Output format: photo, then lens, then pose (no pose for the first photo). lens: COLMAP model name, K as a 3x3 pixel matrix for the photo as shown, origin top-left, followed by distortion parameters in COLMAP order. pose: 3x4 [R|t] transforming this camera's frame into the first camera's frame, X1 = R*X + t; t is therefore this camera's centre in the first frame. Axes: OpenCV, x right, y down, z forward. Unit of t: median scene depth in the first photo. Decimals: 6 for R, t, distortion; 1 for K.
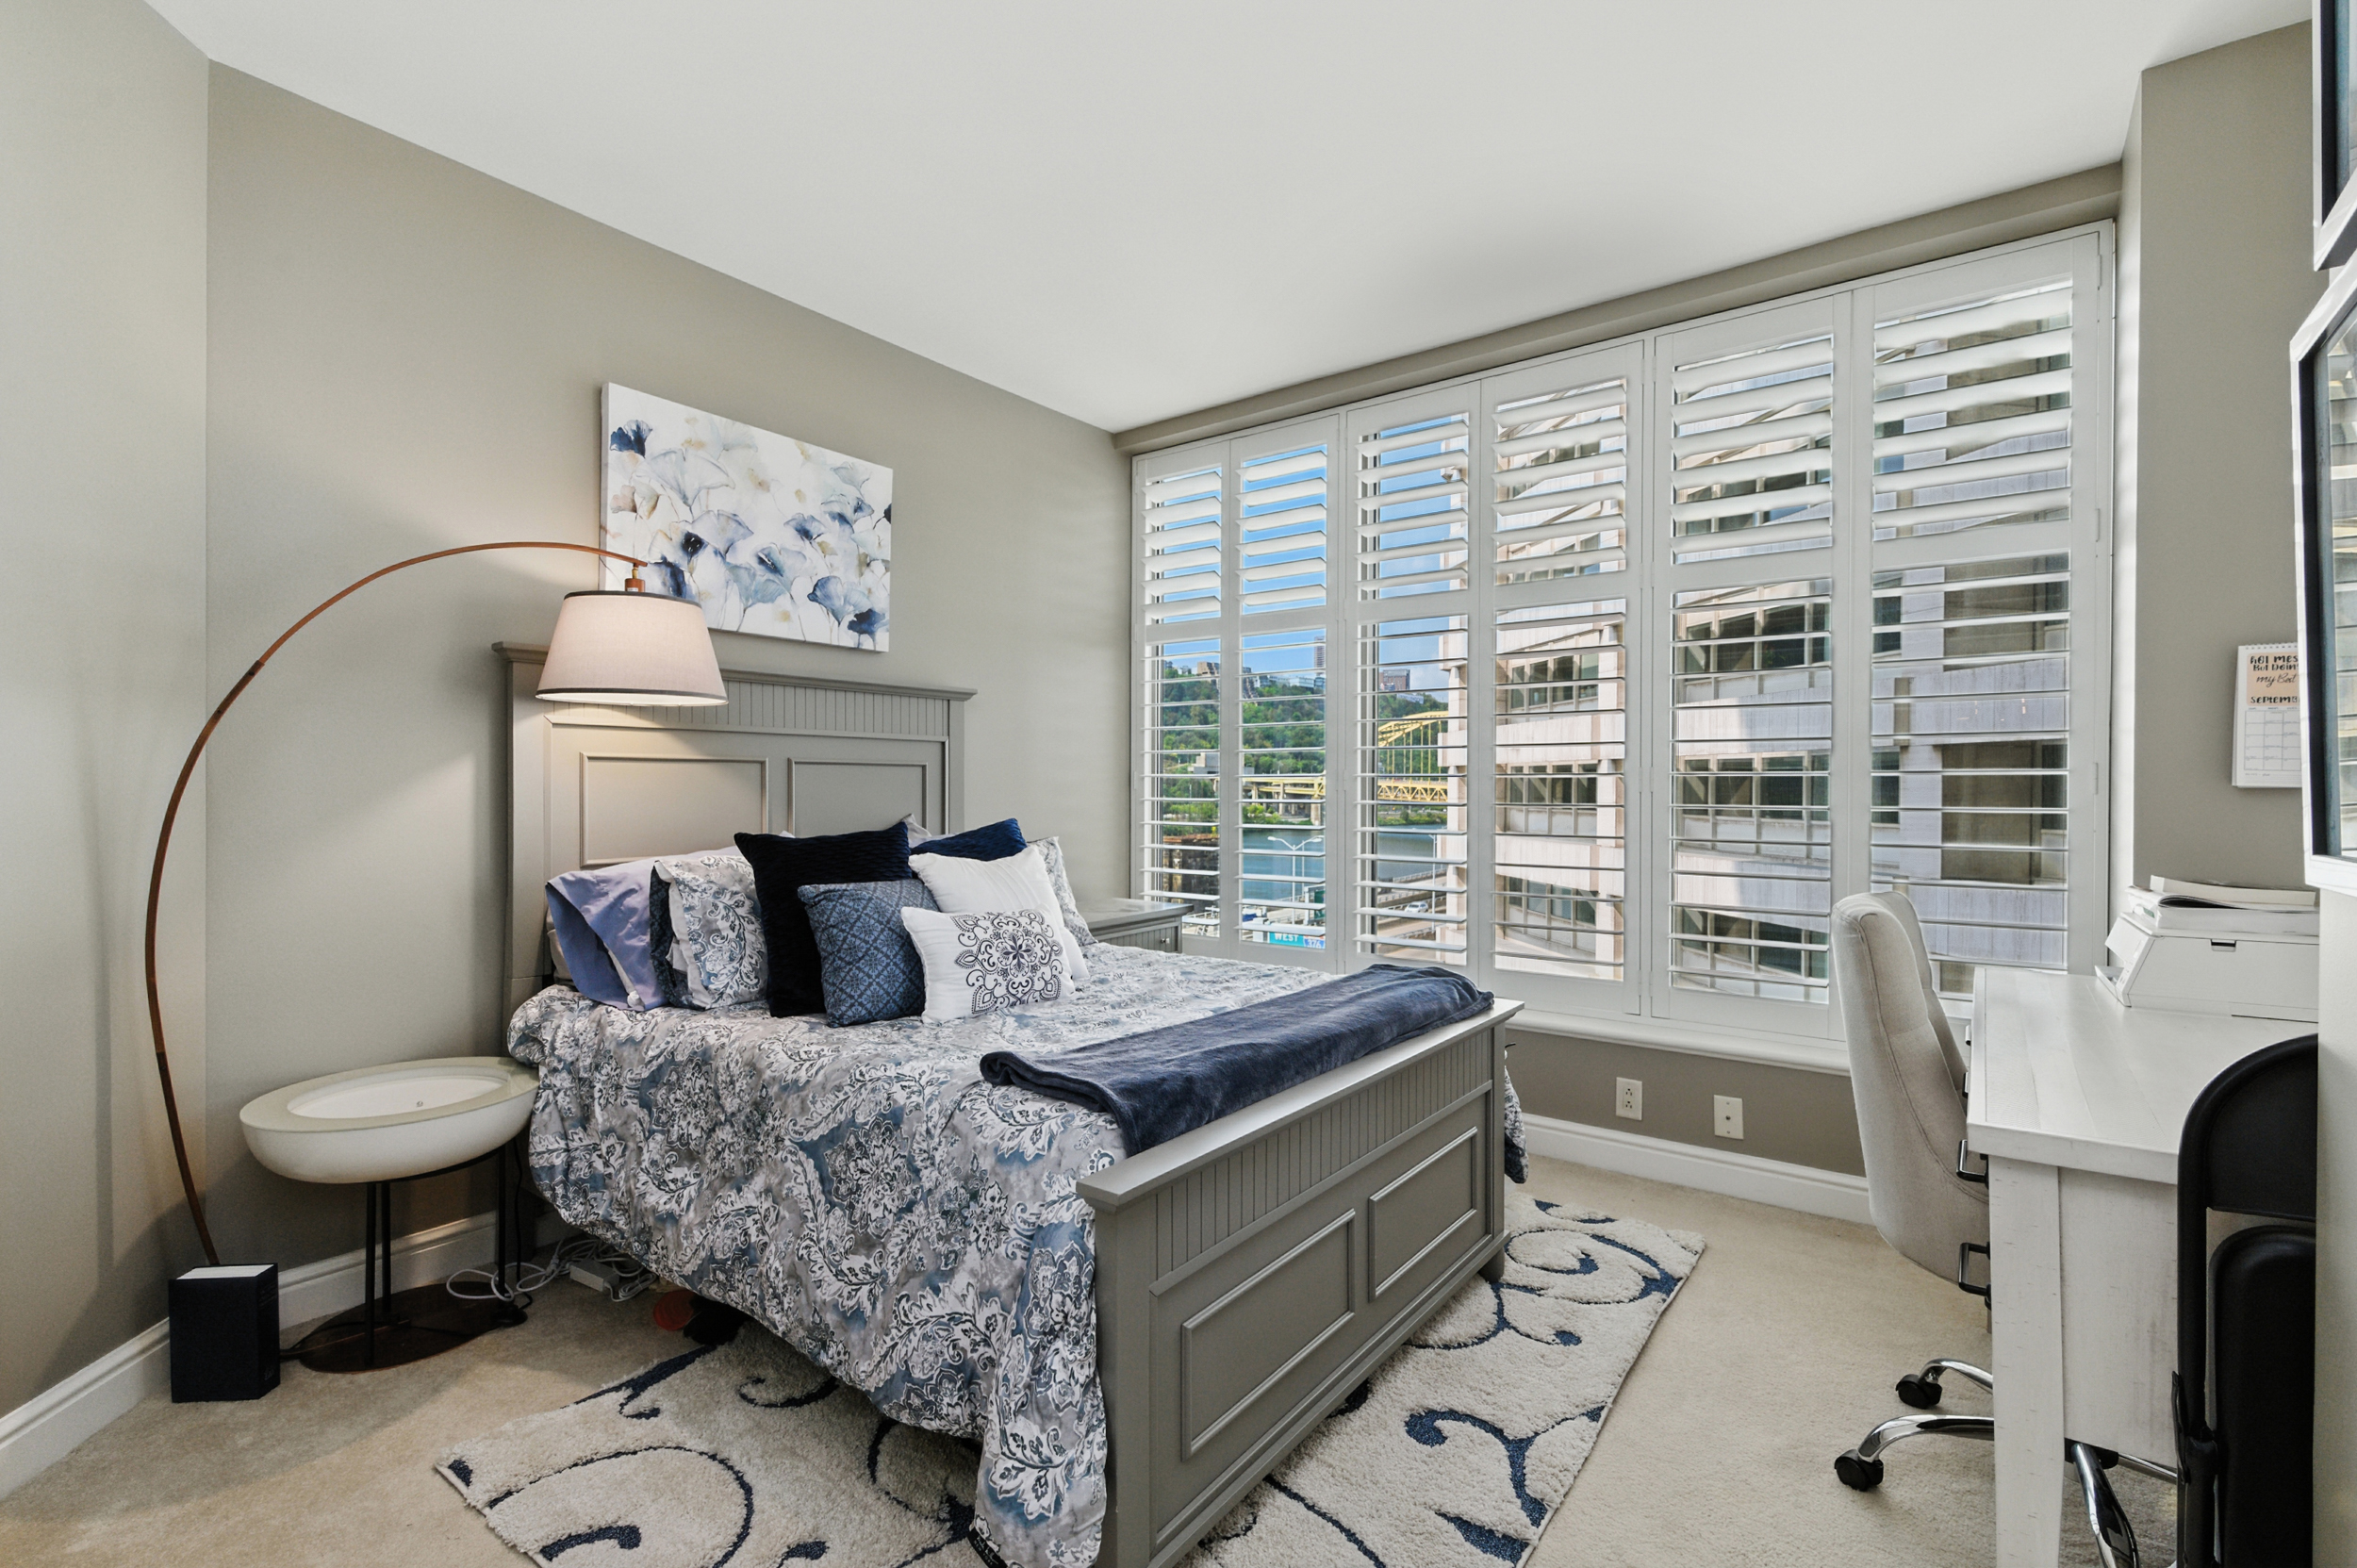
lens RADIAL K [[1071.6, 0, 1171.6], [0, 1071.6, 785.6], [0, 0, 1]] dist [-0.000300, 0.000001]
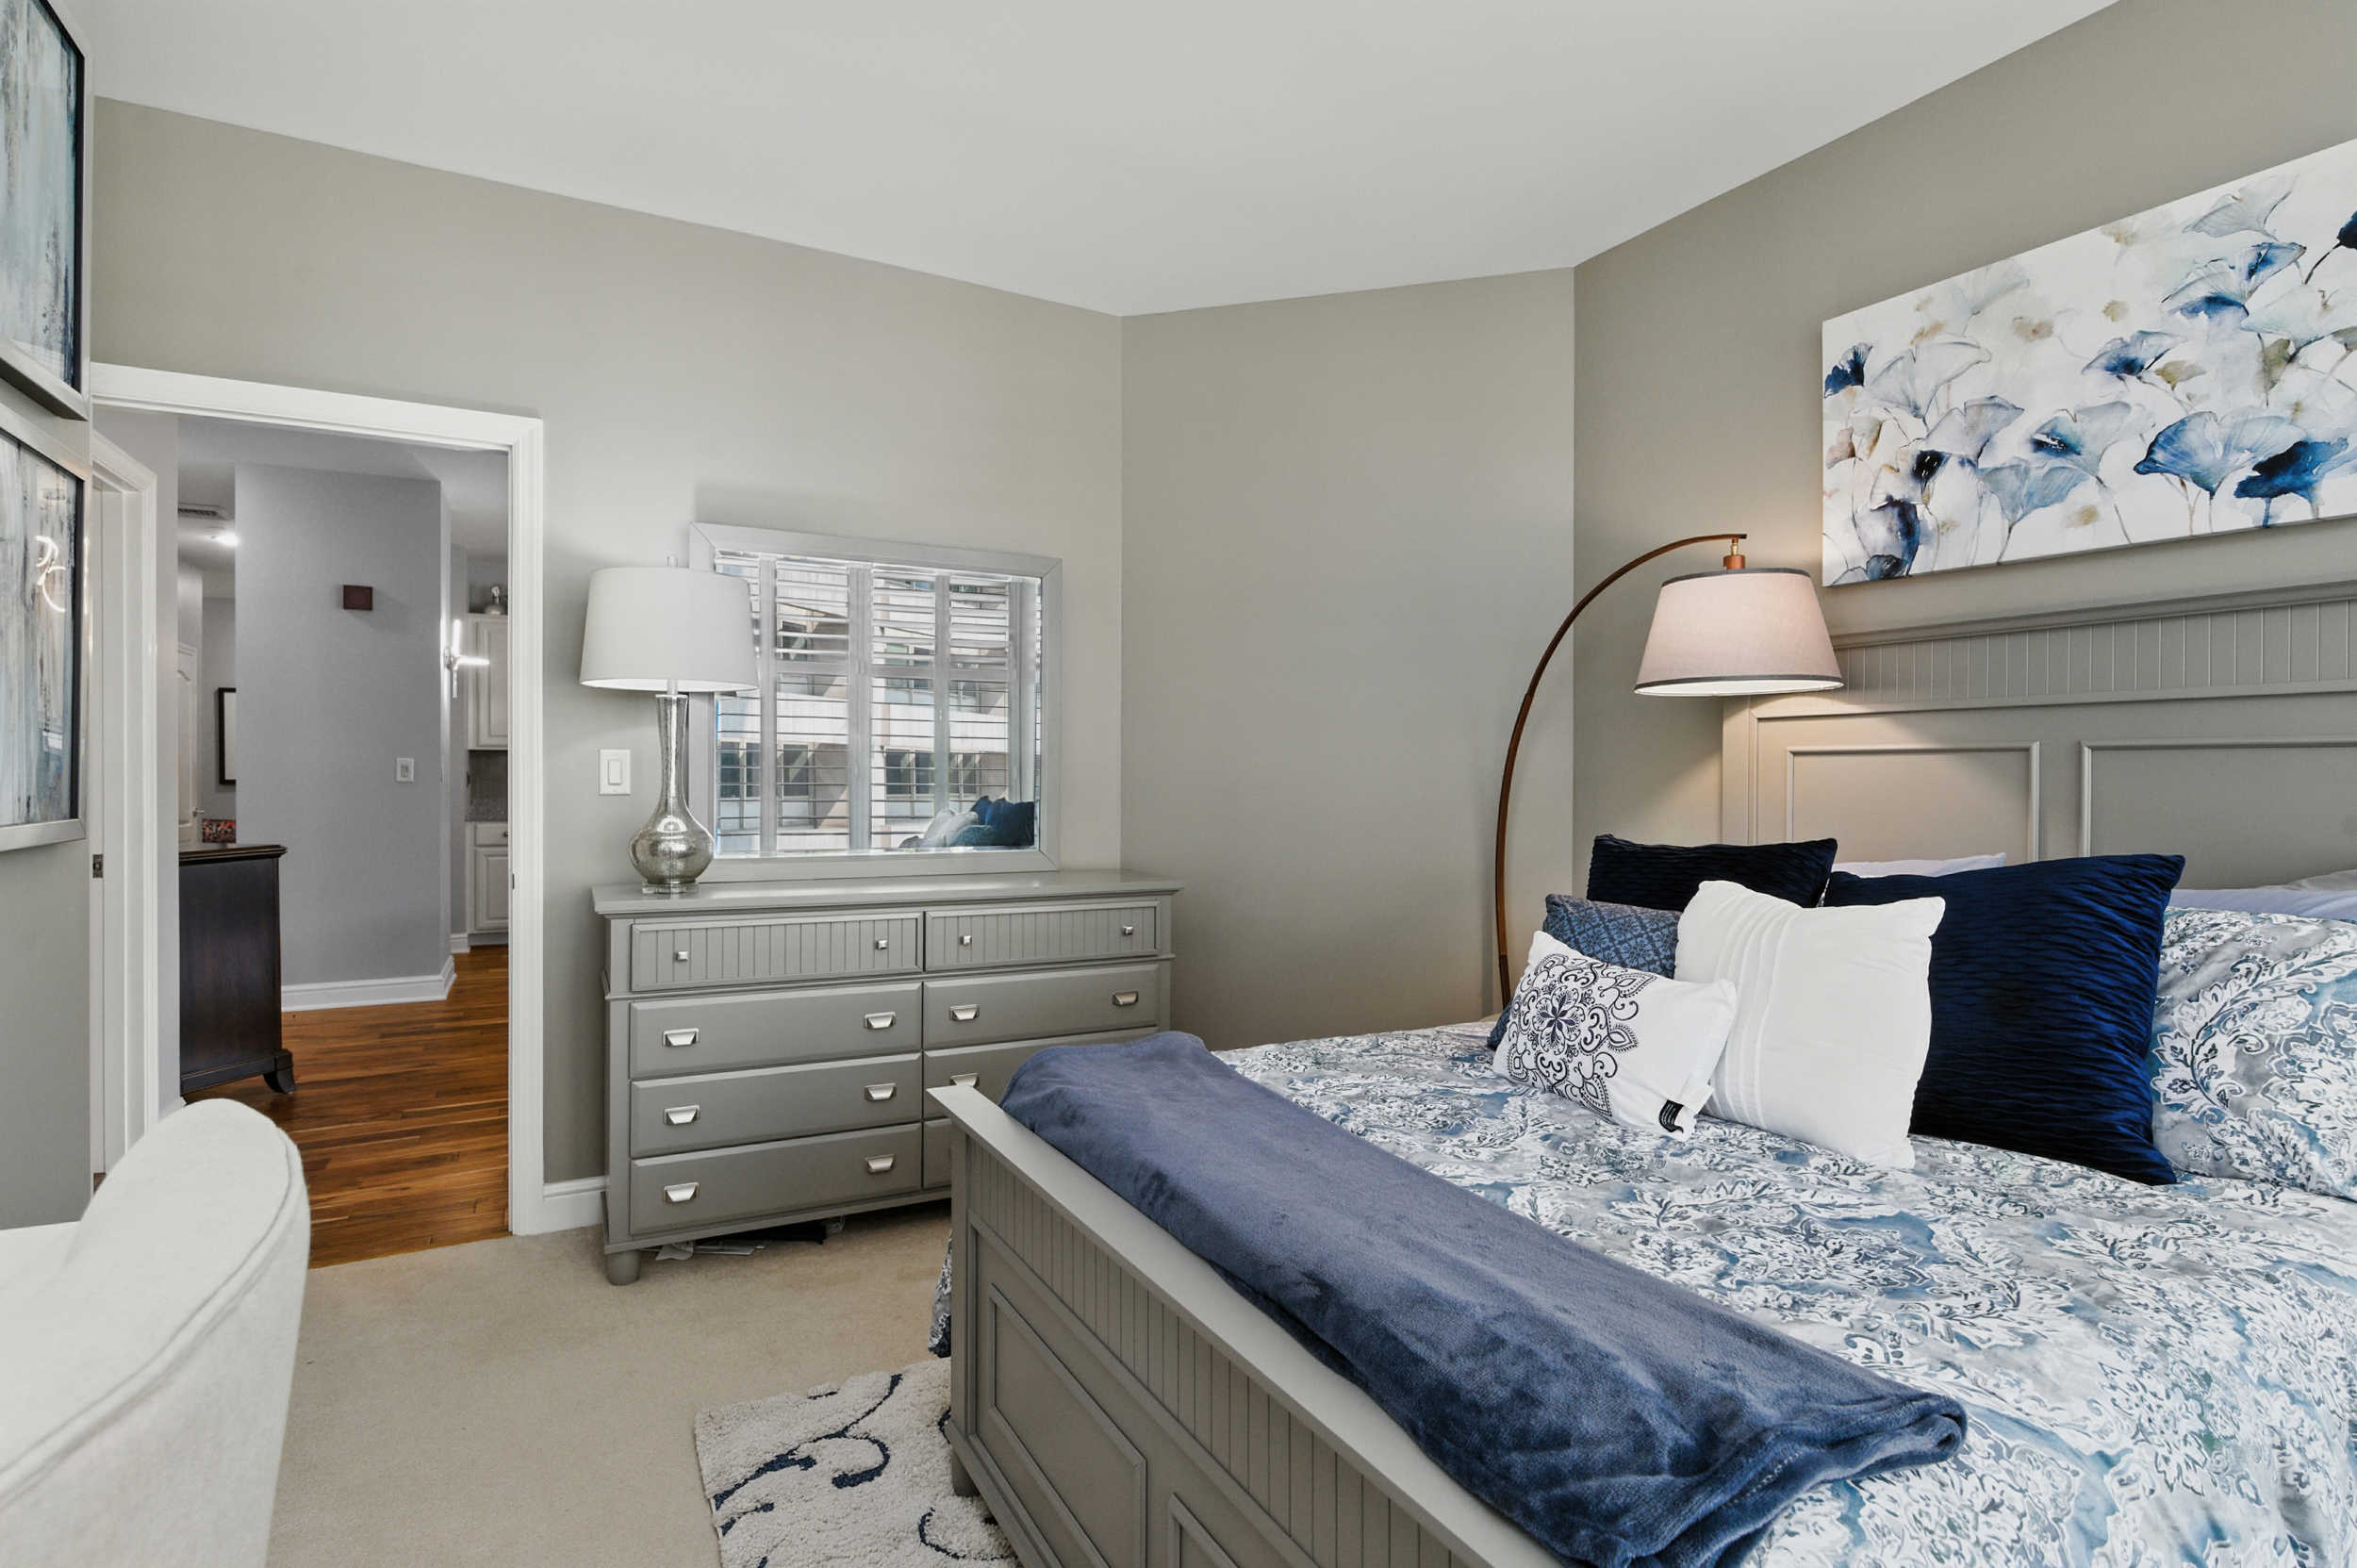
lens RADIAL K [[1115.1, 0, 1171.8], [0, 1115.1, 794.7], [0, 0, 1]] dist [-0.017320, 0.002289]
pose [[-0.407858, 0.011040, -0.912978, 0.465924], [-0.002446, 0.999910, 0.013184, -0.000930], [0.913042, 0.007610, -0.407795, 0.793966]]
